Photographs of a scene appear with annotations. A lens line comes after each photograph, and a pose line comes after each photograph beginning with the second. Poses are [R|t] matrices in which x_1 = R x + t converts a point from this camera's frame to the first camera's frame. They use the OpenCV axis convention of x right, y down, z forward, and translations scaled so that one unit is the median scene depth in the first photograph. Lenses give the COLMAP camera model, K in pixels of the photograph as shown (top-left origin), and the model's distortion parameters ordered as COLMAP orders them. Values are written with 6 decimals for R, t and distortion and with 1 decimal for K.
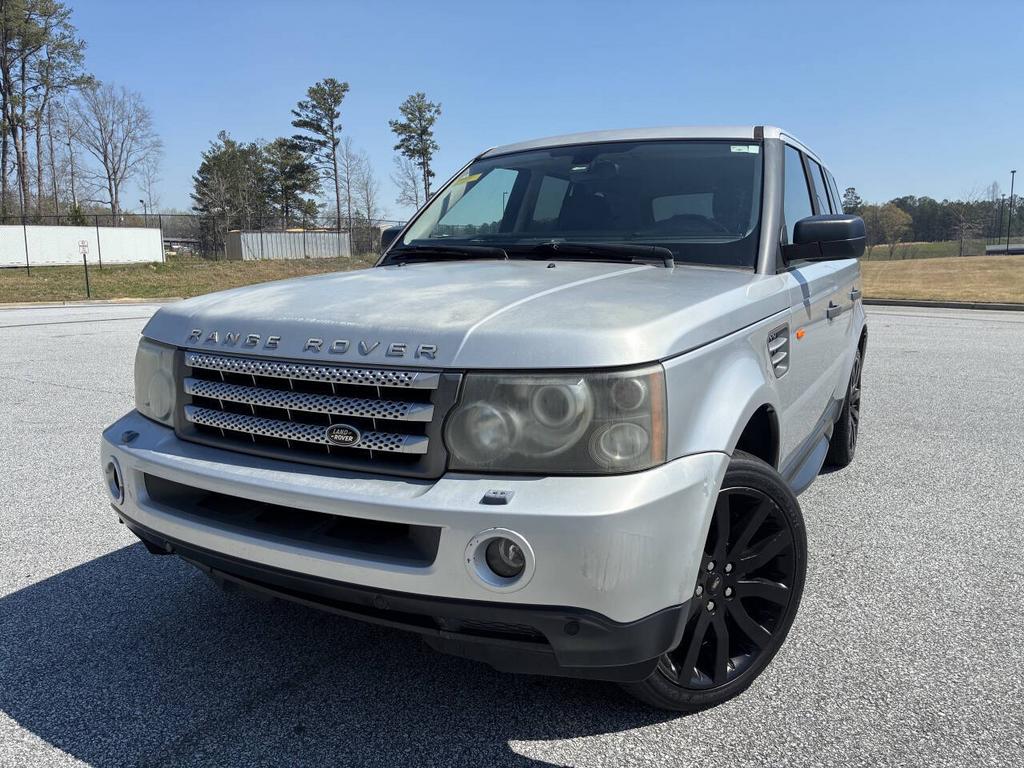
lens RADIAL K [[785.7, 0, 510.6], [0, 785.7, 373.6], [0, 0, 1]] dist [0.063792, -0.082441]
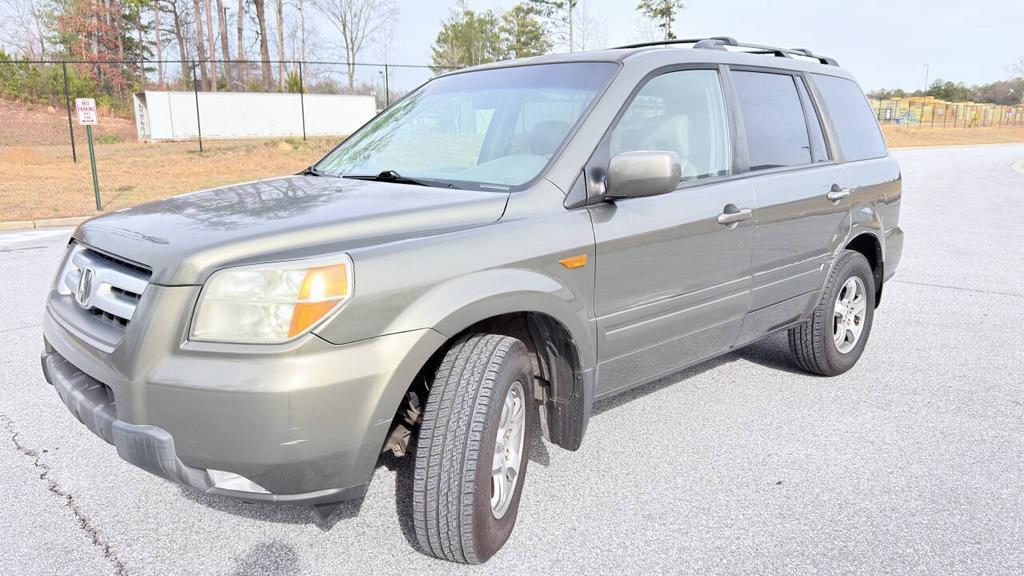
lens RADIAL K [[736.2, 0, 521.2], [0, 736.2, 279.8], [0, 0, 1]] dist [0.031609, -0.047341]
pose [[0.962622, 0.056575, -0.264874, -1.410052], [-0.041569, 0.997215, 0.061924, -0.893559], [0.267639, -0.048599, 0.962293, 5.928798]]
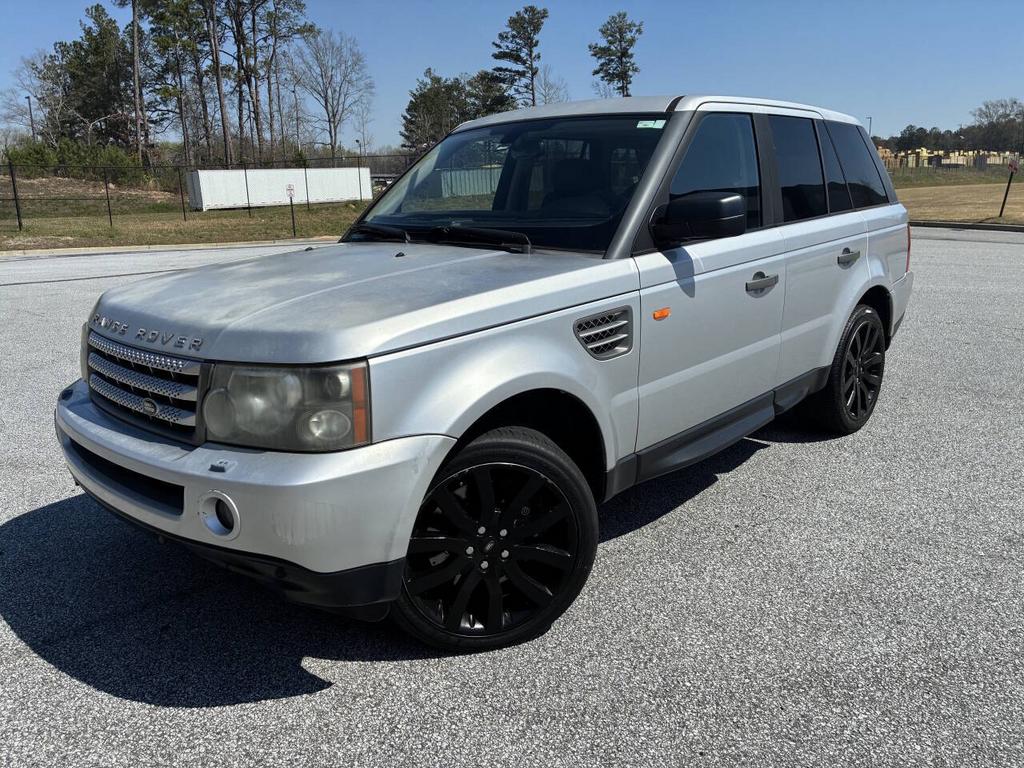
lens RADIAL K [[785.7, 0, 497.6], [0, 785.7, 365.3], [0, 0, 1]] dist [0.063792, -0.082441]
pose [[0.964672, 0.030468, -0.261685, 0.316635], [-0.010129, 0.996845, 0.078724, -0.045919], [0.263257, -0.073293, 0.961937, -0.036357]]
